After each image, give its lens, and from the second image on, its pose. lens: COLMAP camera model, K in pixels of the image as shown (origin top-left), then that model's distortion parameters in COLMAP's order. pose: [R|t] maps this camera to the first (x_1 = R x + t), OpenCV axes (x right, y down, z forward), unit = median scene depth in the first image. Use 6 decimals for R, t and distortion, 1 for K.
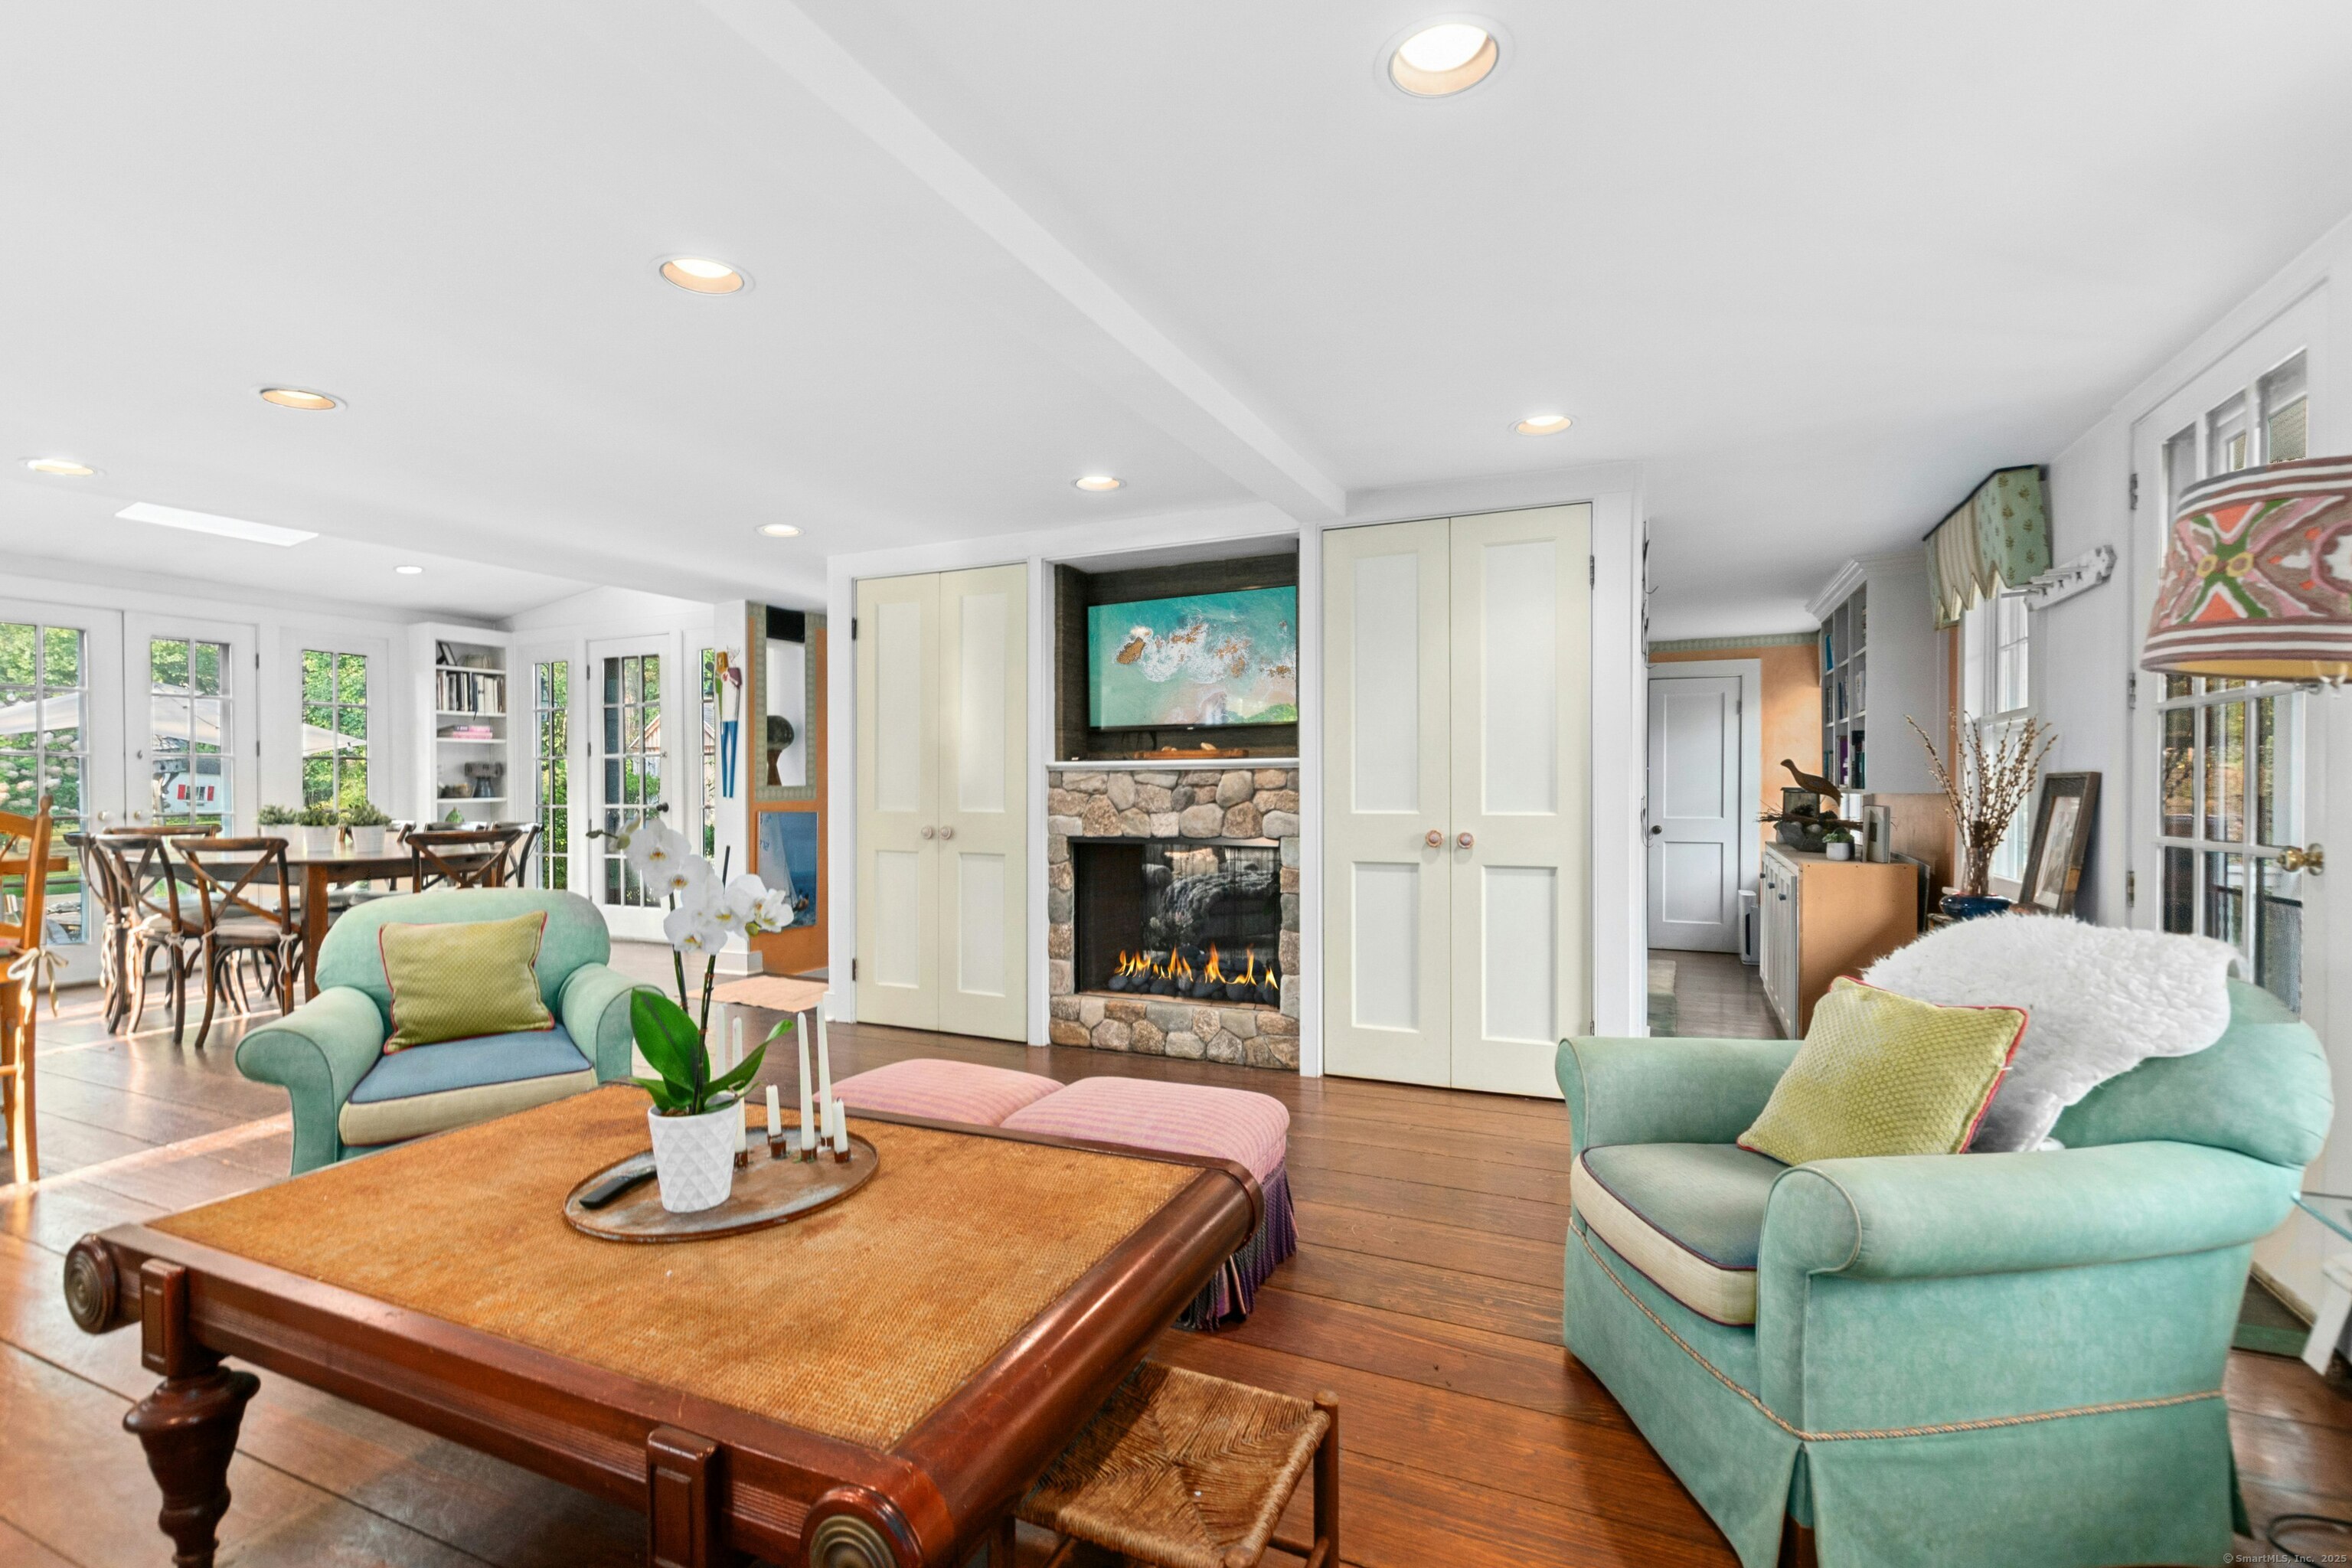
lens RADIAL K [[1062.1, 0, 1179.9], [0, 1062.1, 794.5], [0, 0, 1]] dist [-0.002409, -0.000822]
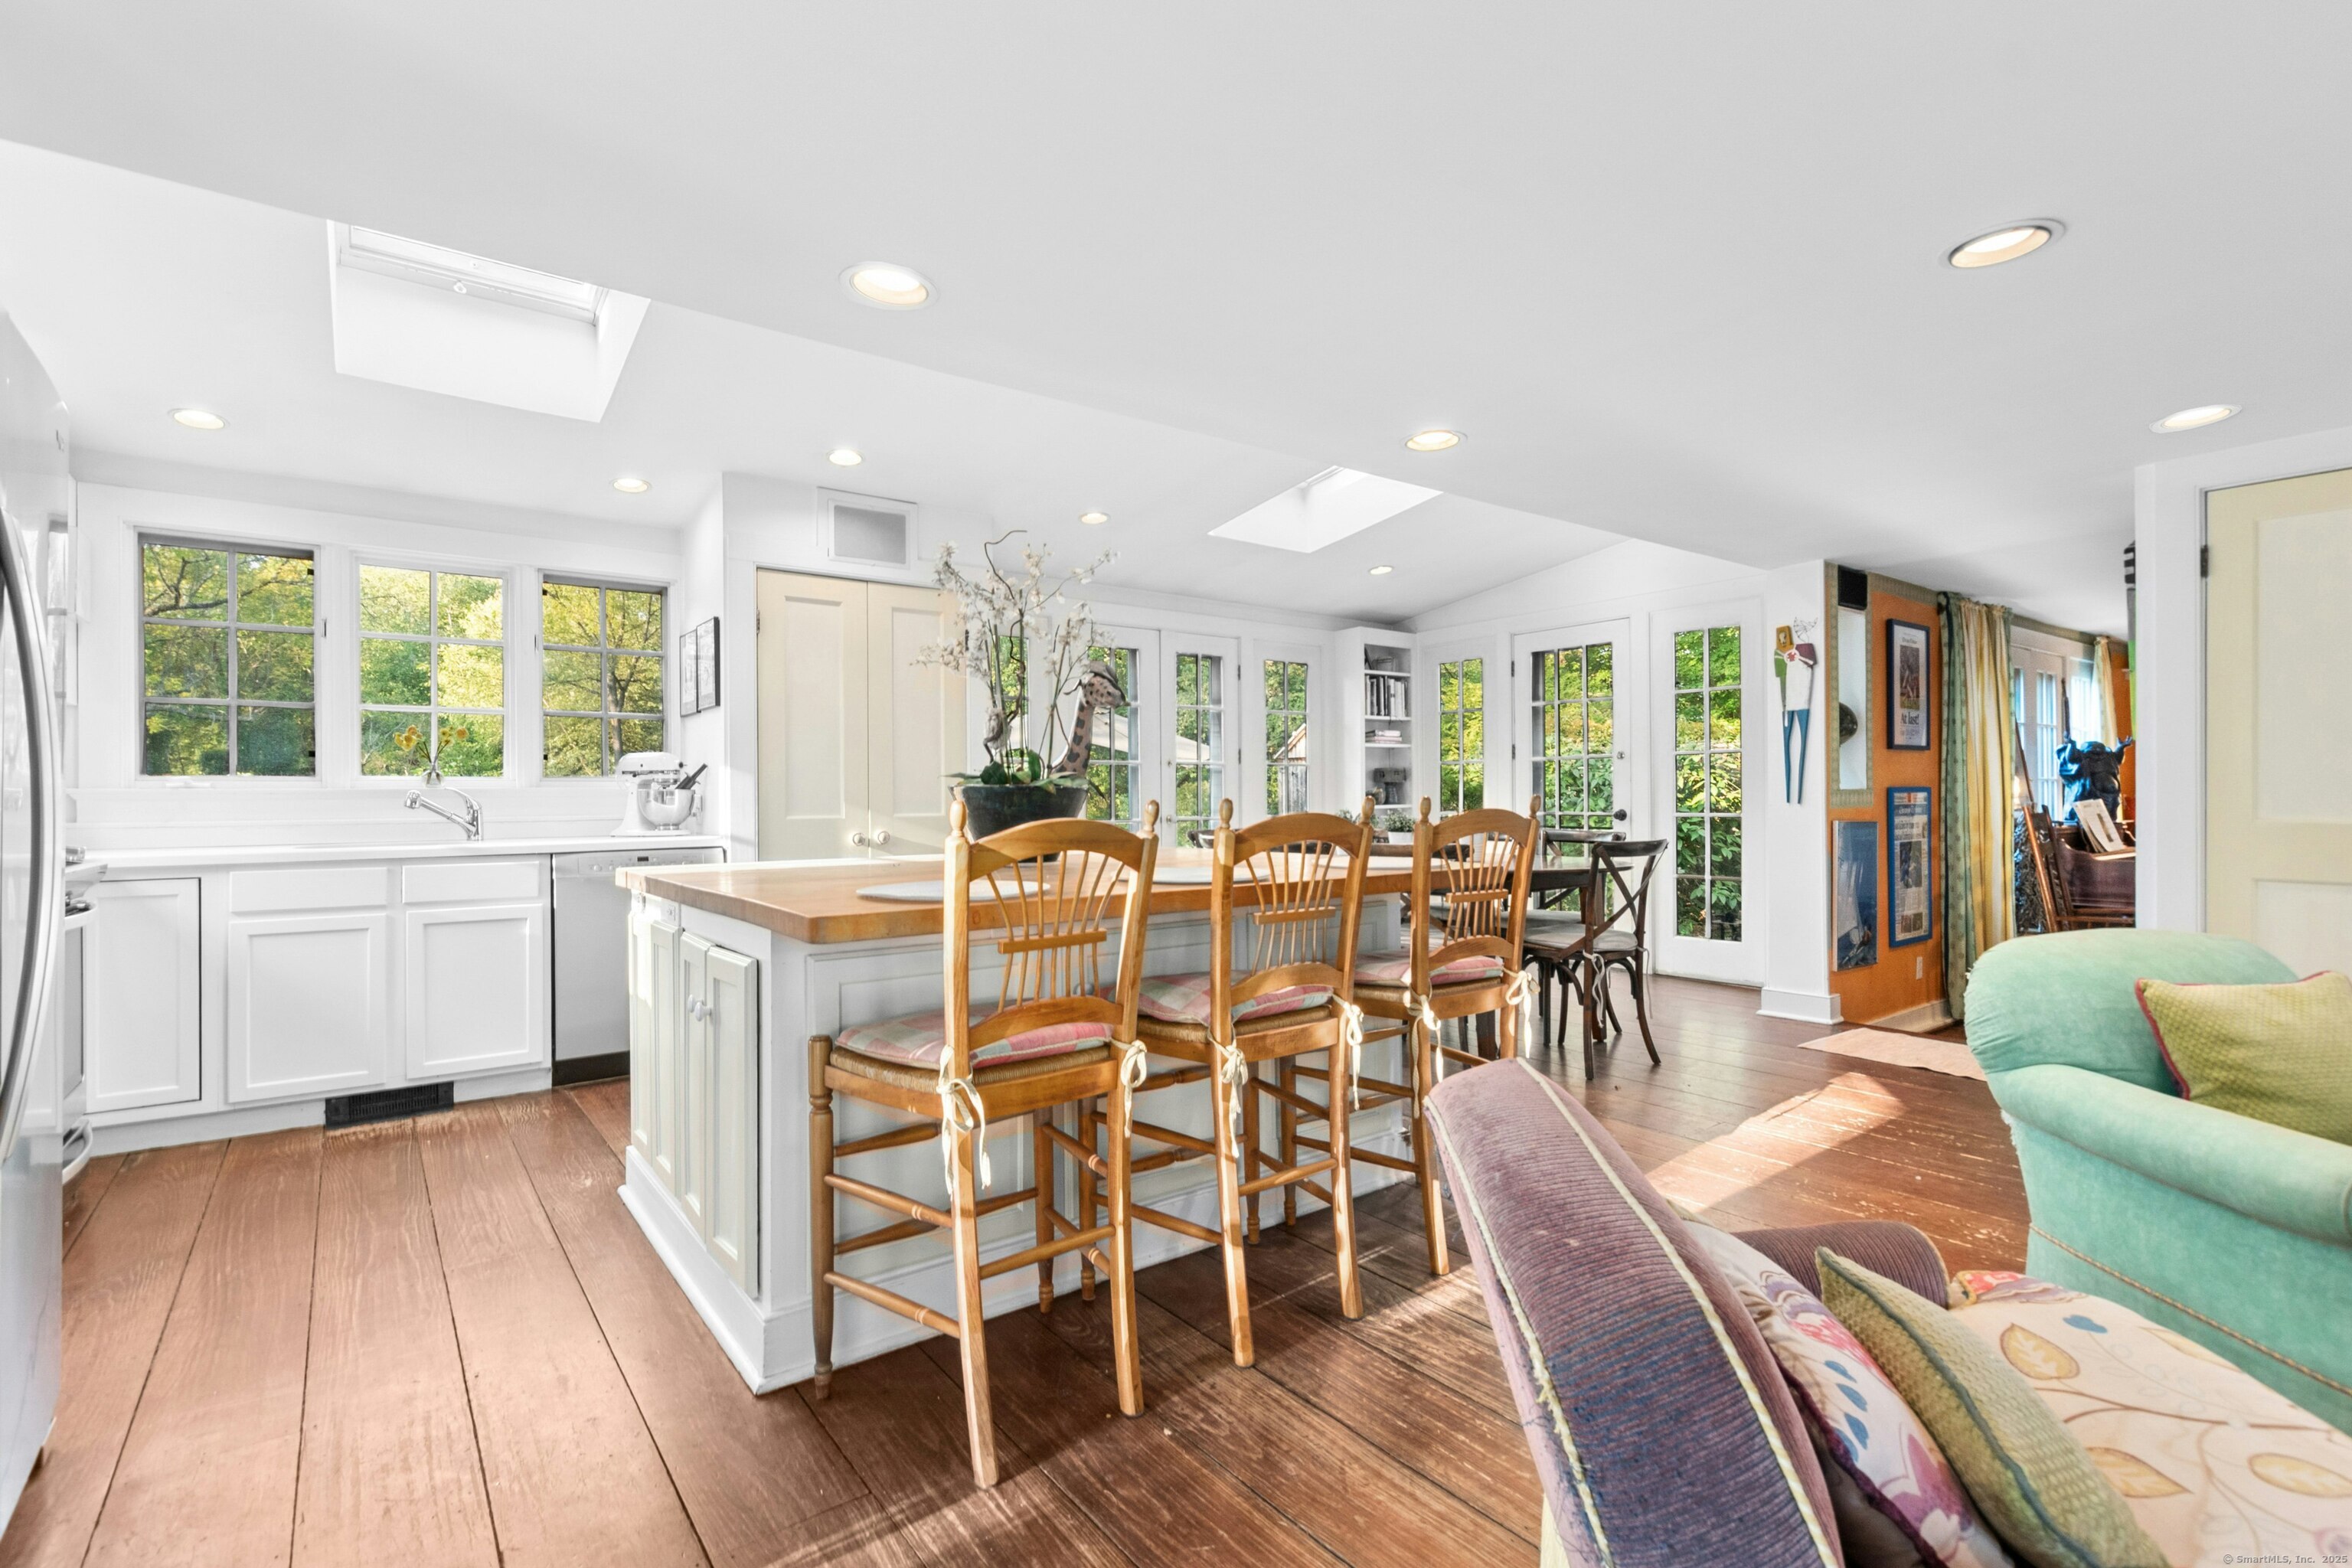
lens RADIAL K [[1062.1, 0, 1167.1], [0, 1062.1, 790.0], [0, 0, 1]] dist [-0.002409, -0.000822]
pose [[0.879853, -0.005581, -0.475213, -0.382336], [-0.000017, 0.999931, -0.011775, 0.002434], [0.475246, 0.010368, 0.879792, 0.039156]]
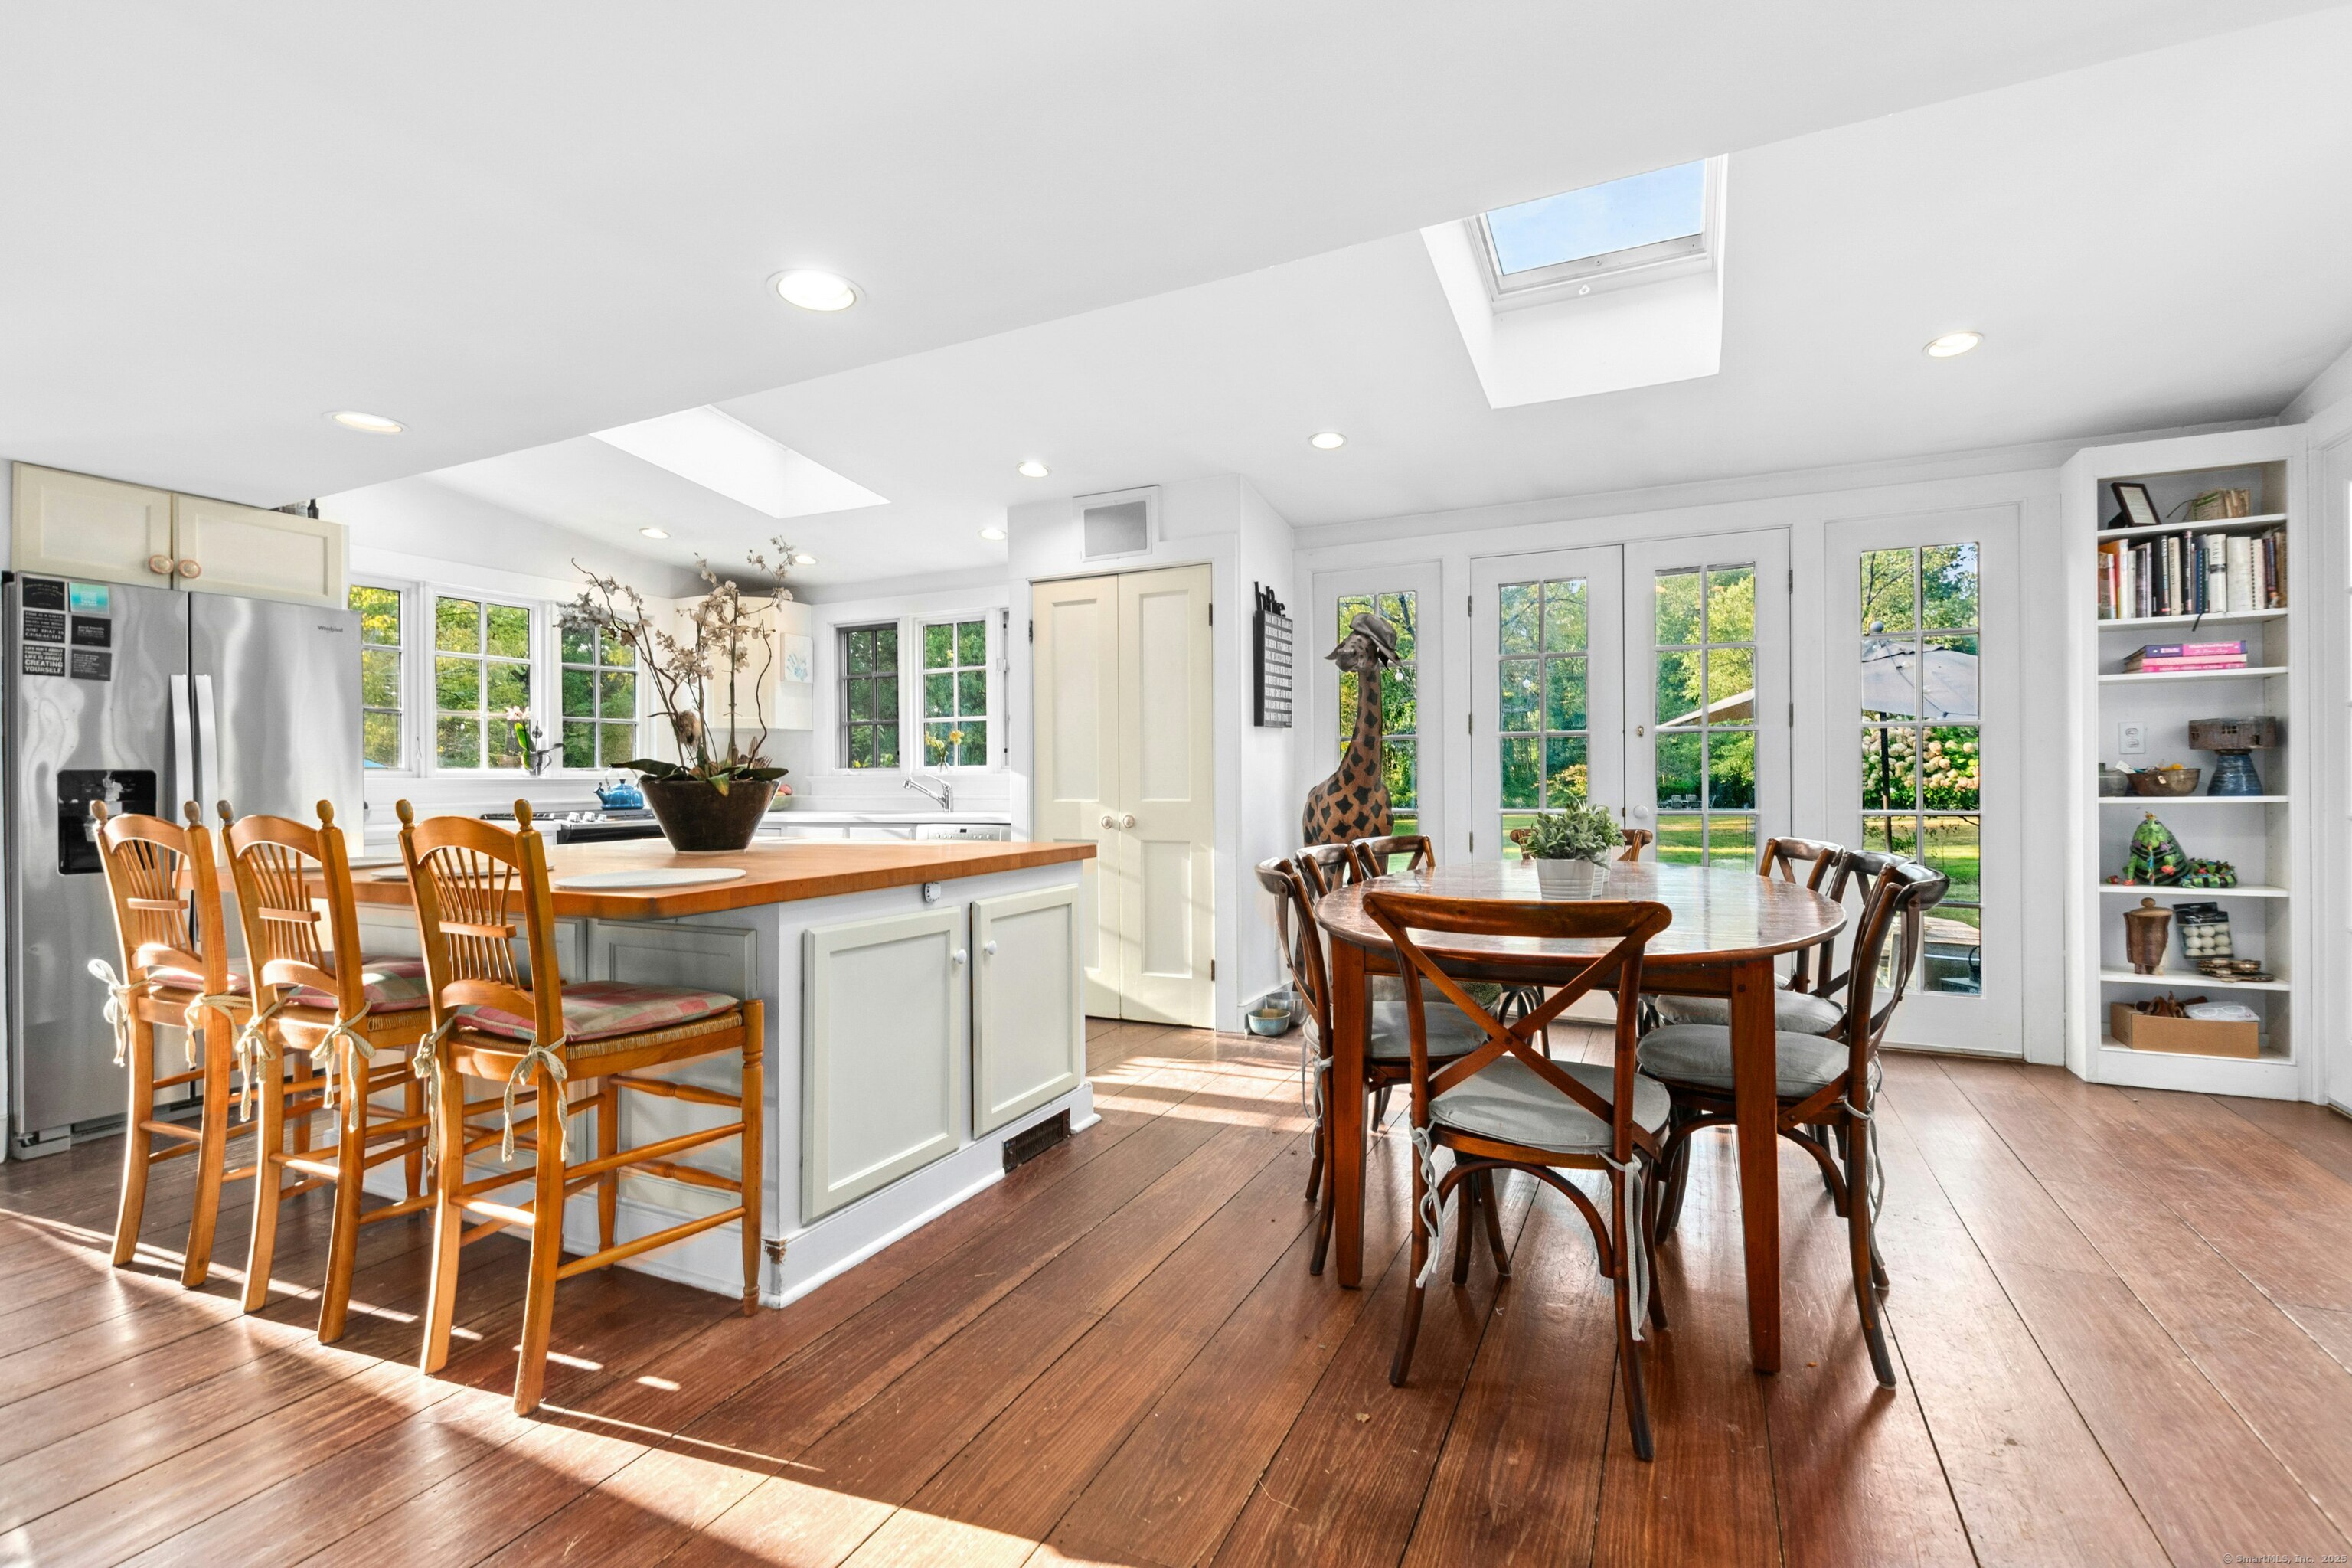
lens RADIAL K [[1062.1, 0, 1183.1], [0, 1062.1, 791.6], [0, 0, 1]] dist [-0.002409, -0.000822]
pose [[-0.017256, 0.007041, -0.999826, -0.184235], [-0.003866, 0.999967, 0.007108, 0.000279], [0.999844, 0.003988, -0.017228, 0.558558]]
